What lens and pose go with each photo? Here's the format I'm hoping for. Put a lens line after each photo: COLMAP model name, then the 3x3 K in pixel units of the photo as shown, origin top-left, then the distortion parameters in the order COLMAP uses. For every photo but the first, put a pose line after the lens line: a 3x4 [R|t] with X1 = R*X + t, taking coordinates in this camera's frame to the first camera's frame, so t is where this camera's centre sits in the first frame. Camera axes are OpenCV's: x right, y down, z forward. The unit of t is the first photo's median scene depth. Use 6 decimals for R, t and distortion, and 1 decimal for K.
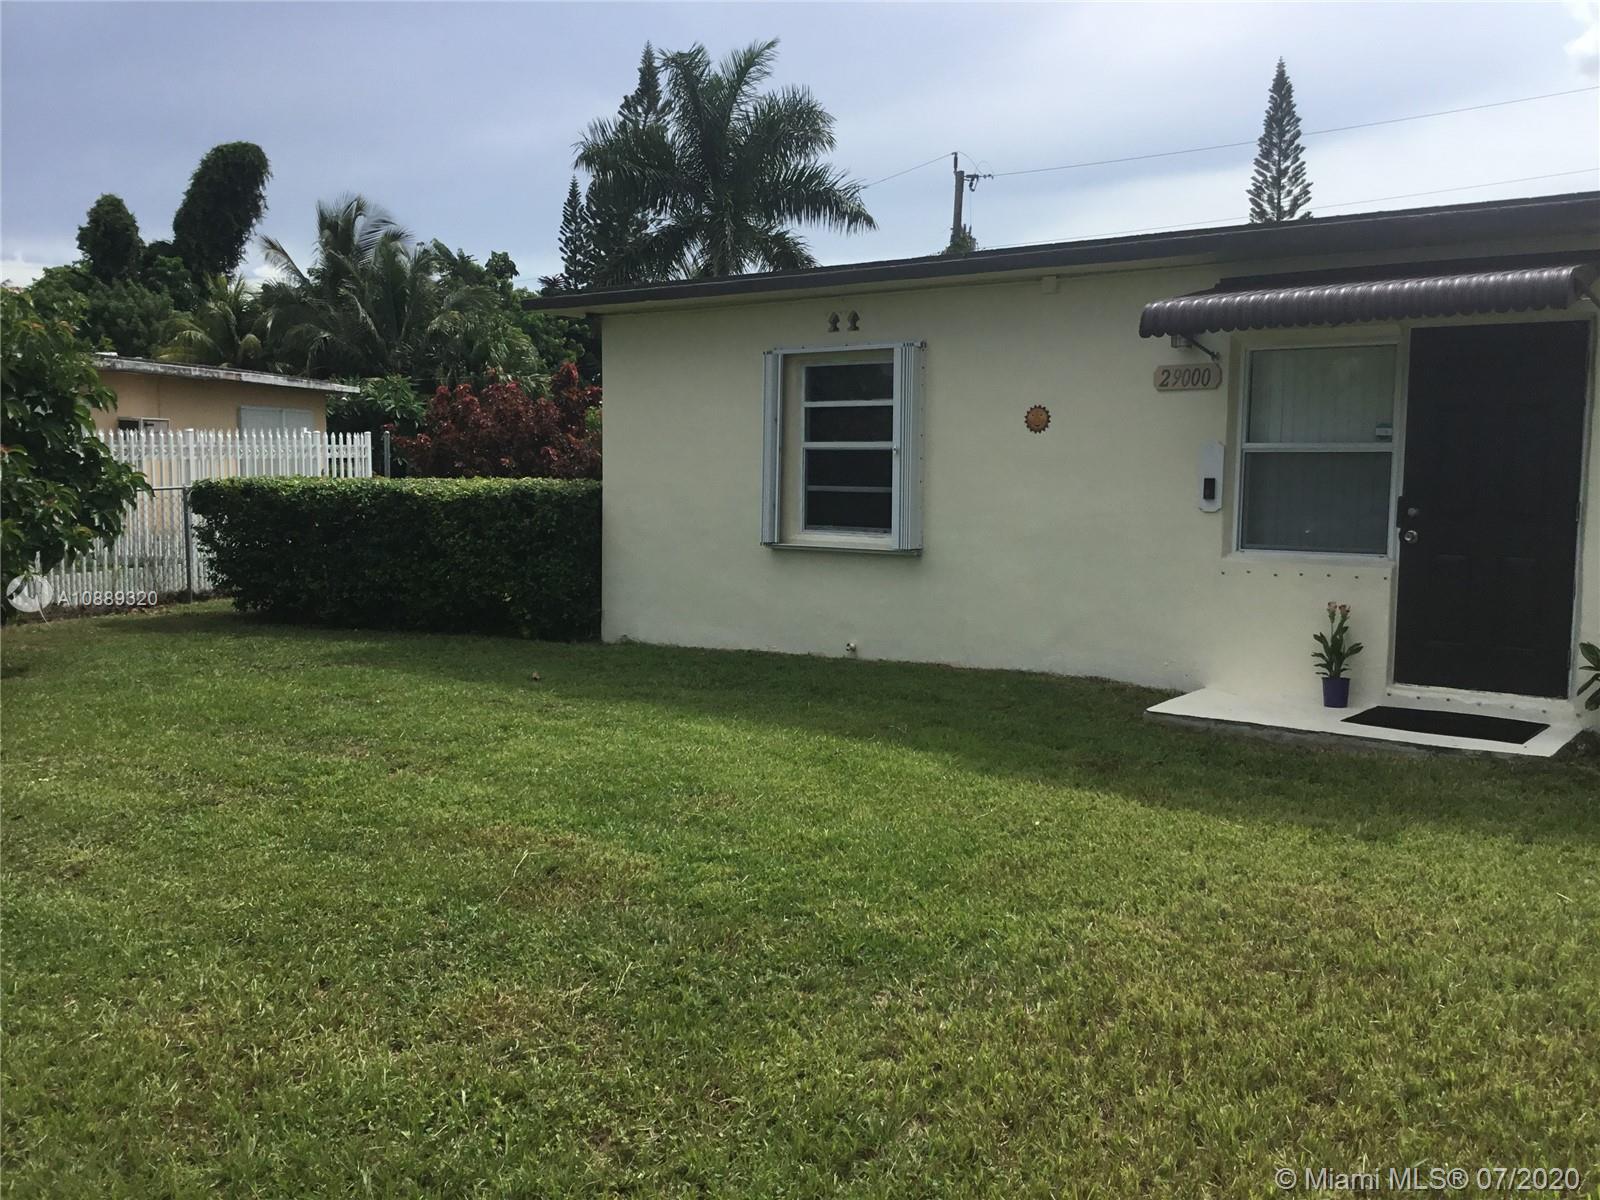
lens RADIAL K [[1442.9, 0, 834.4], [0, 1442.9, 590.4], [0, 0, 1]] dist [0.085341, -0.146808]
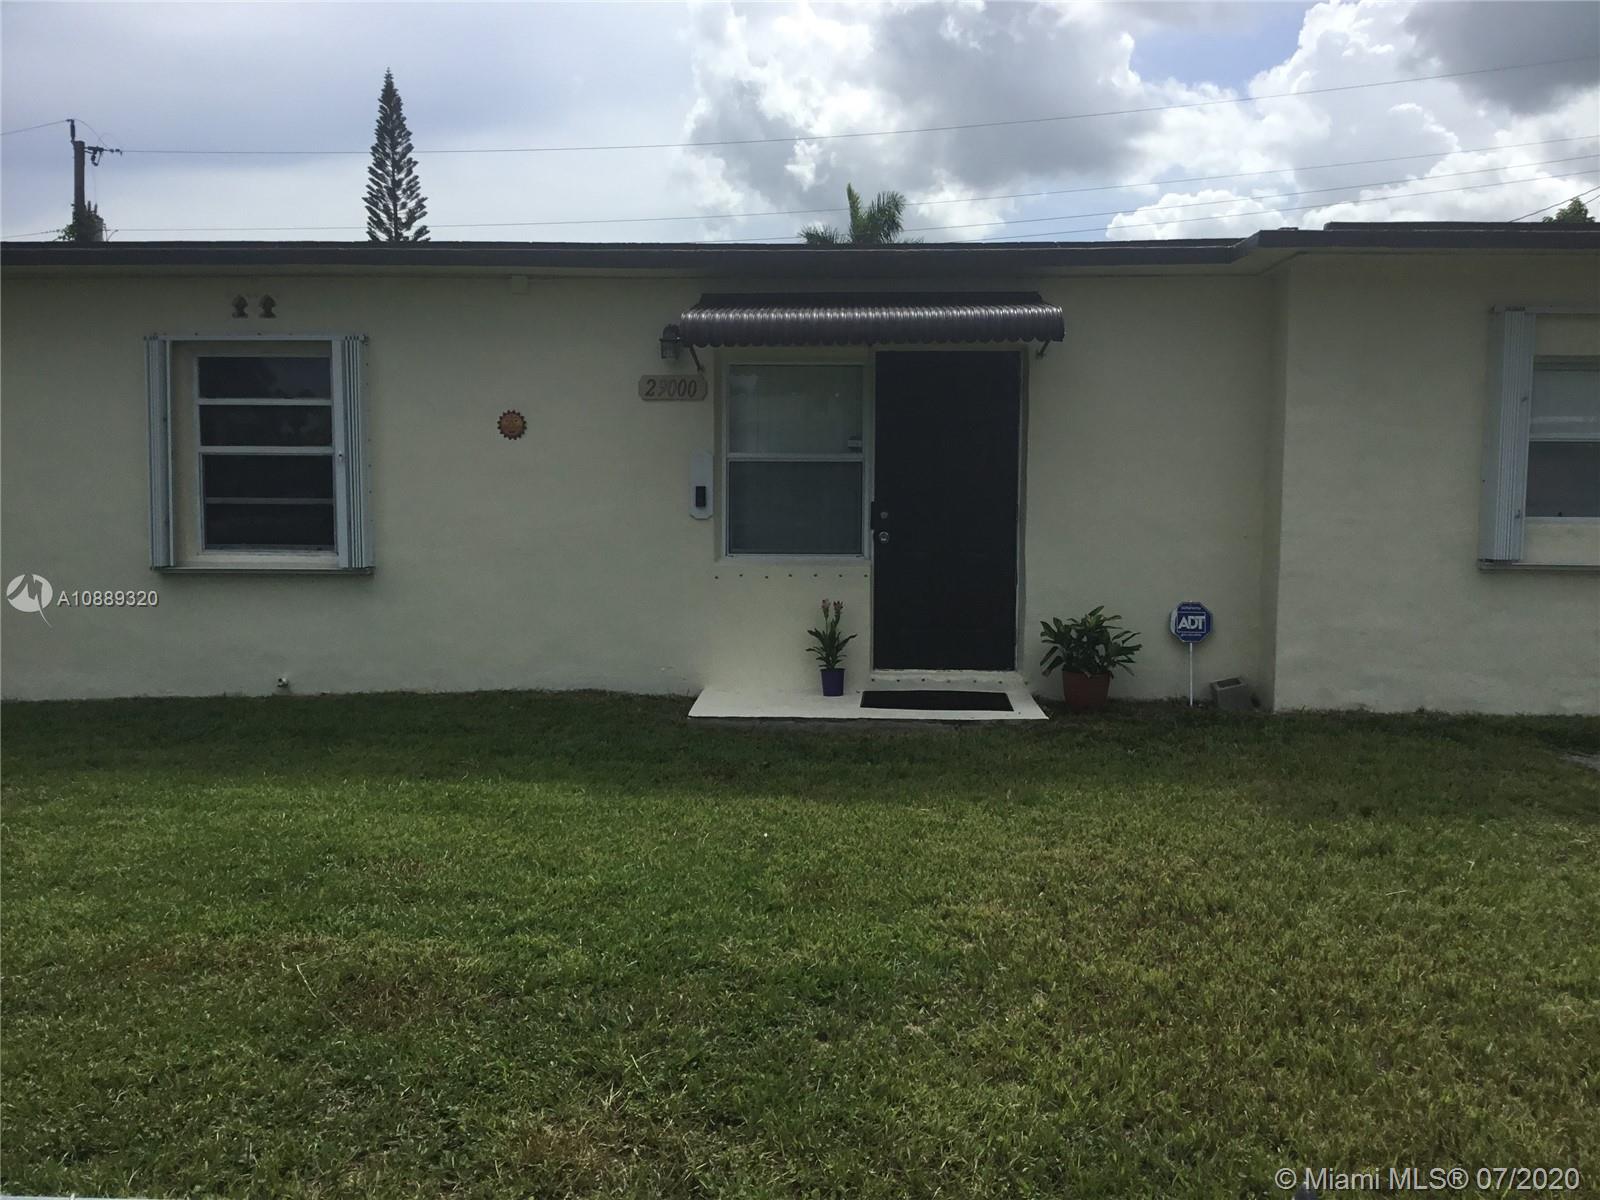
lens RADIAL K [[1442.9, 0, 793.8], [0, 1442.9, 590.1], [0, 0, 1]] dist [0.085341, -0.146808]
pose [[0.817364, -0.048776, 0.574054, -0.262713], [0.052687, 0.998563, 0.009827, -0.009766], [-0.573708, 0.022212, 0.818759, 0.115092]]
